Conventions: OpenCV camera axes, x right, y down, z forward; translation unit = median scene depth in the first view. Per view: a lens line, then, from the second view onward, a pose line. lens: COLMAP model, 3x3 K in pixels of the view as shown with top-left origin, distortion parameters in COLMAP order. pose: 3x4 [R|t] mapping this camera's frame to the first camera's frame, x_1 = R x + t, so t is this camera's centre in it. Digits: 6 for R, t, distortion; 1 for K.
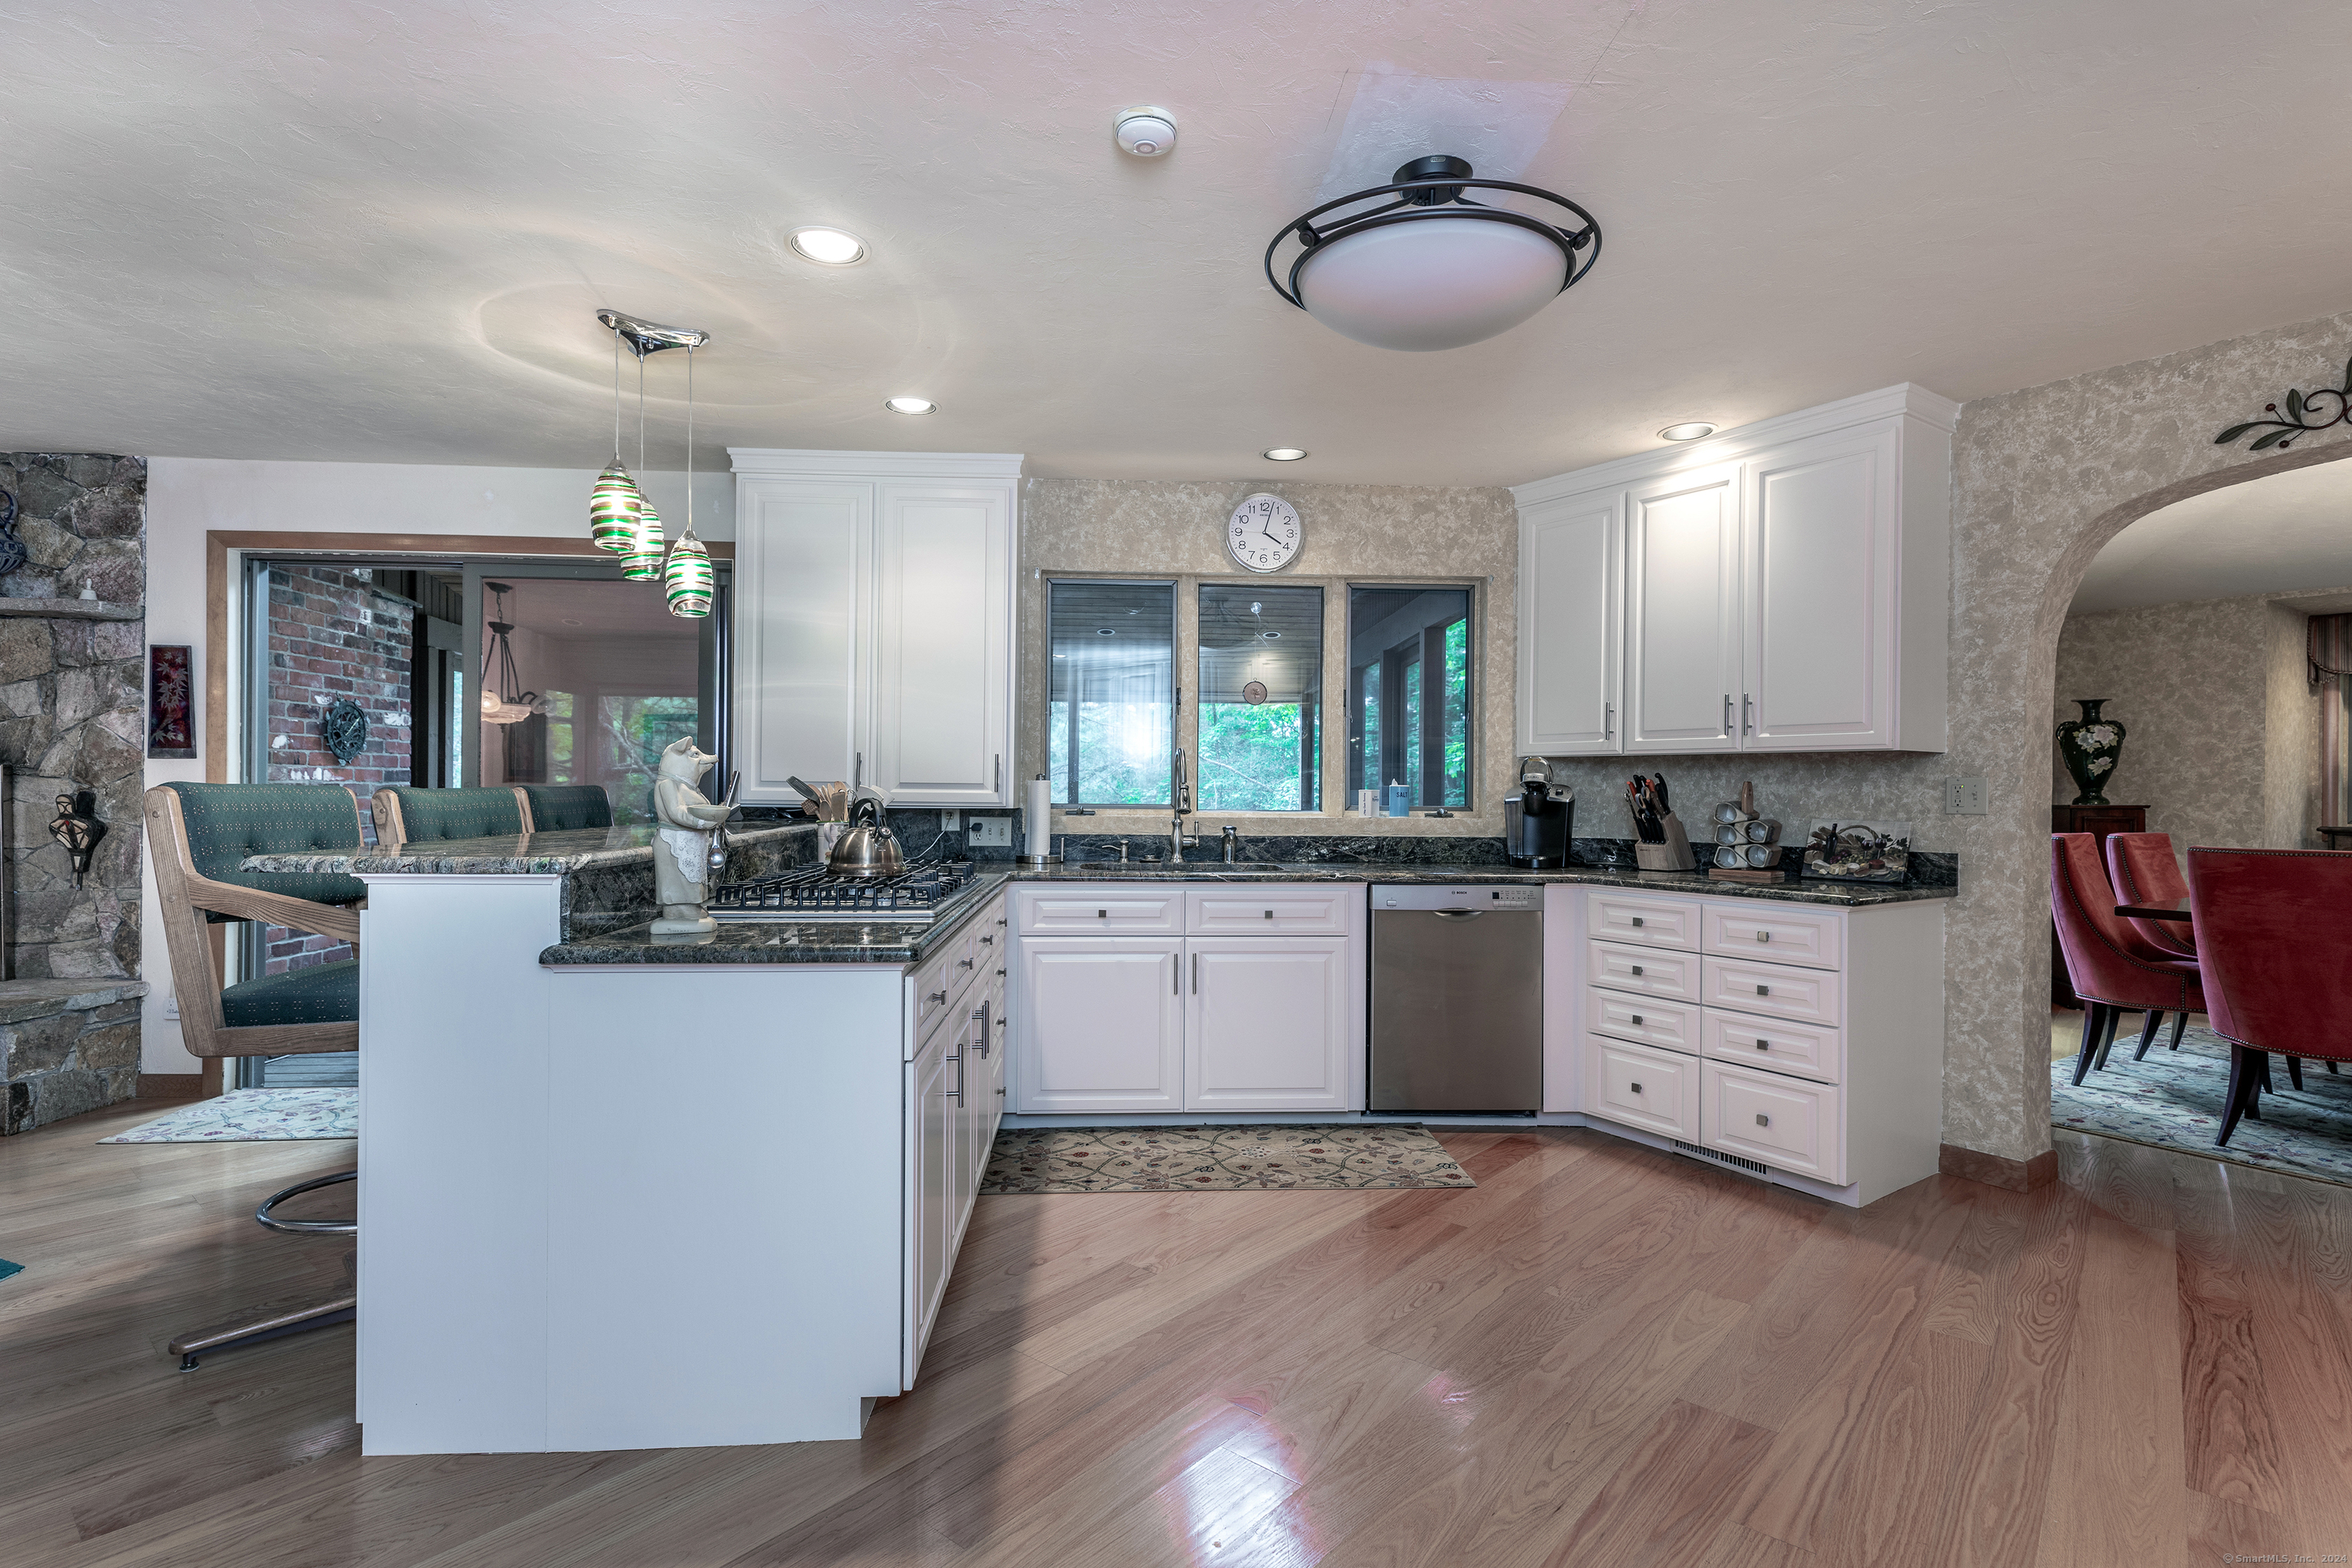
lens RADIAL K [[1141.0, 0, 1166.3], [0, 1141.0, 788.5], [0, 0, 1]] dist [0.002572, -0.003119]
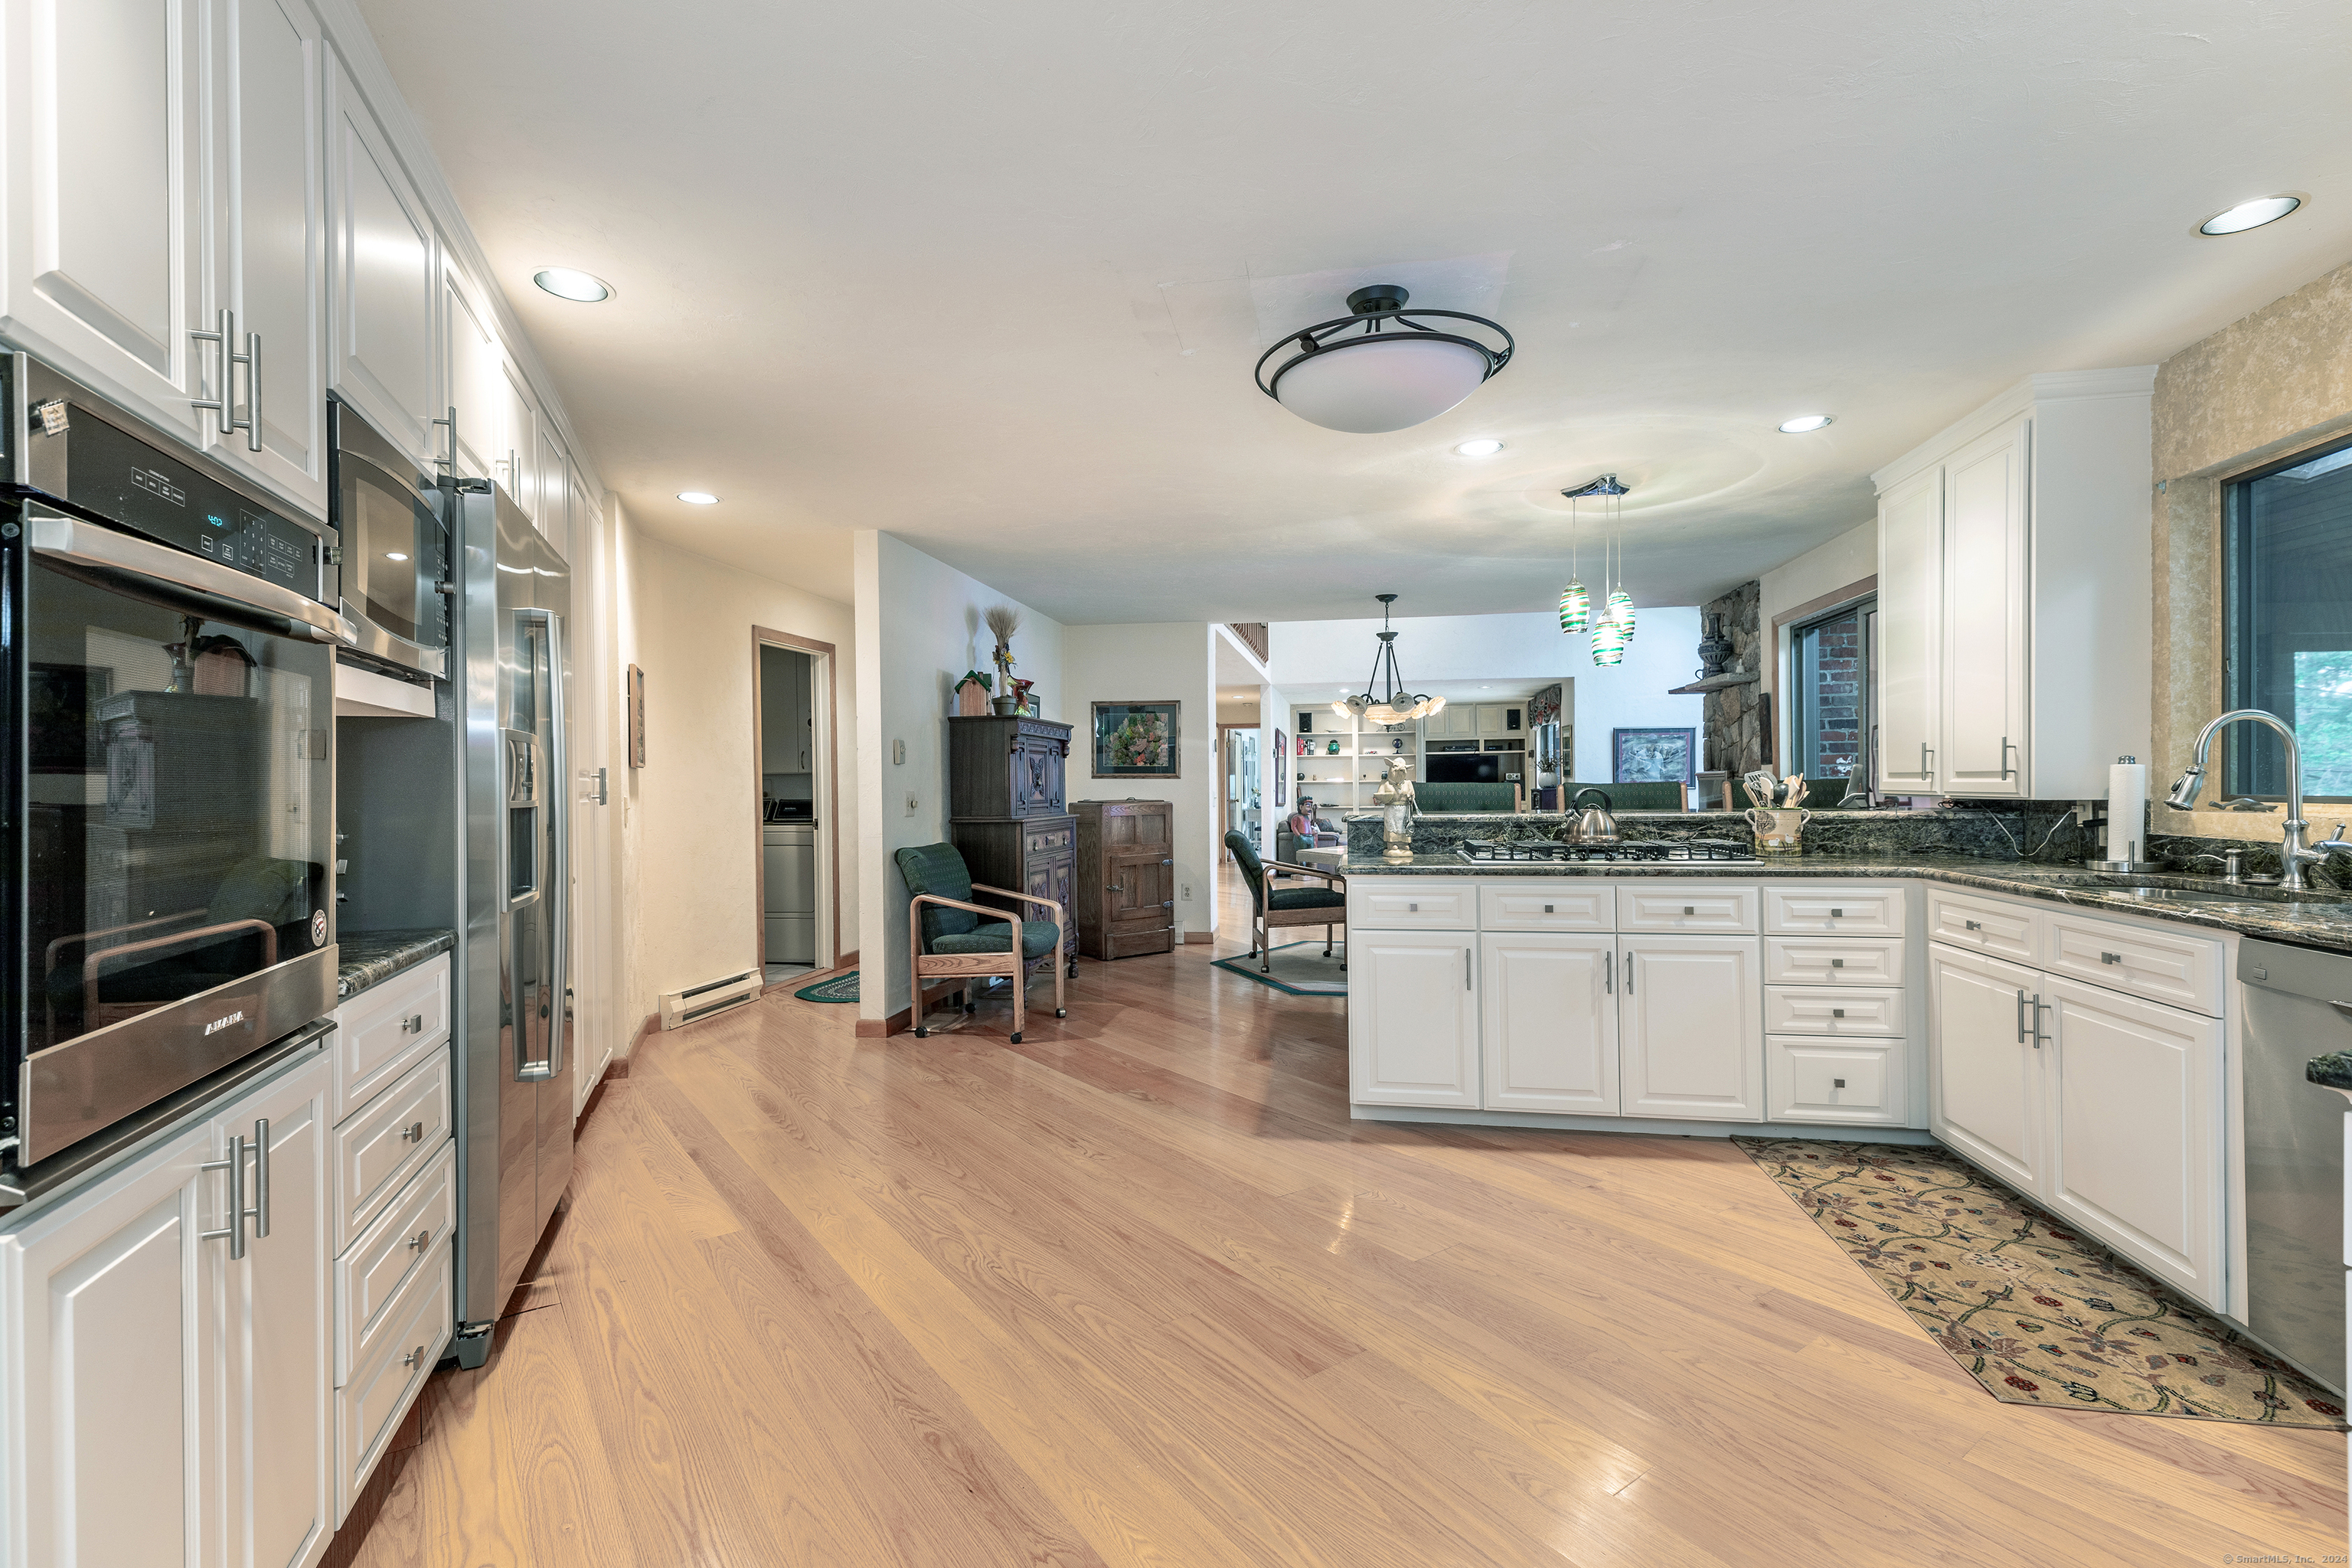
lens RADIAL K [[1064.6, 0, 1180.3], [0, 1064.6, 786.6], [0, 0, 1]] dist [0.024874, -0.003242]
pose [[-0.224984, -0.004070, -0.974354, 0.810041], [0.011067, 0.999916, -0.006732, 0.006528], [0.974300, -0.012298, -0.224920, 0.587697]]
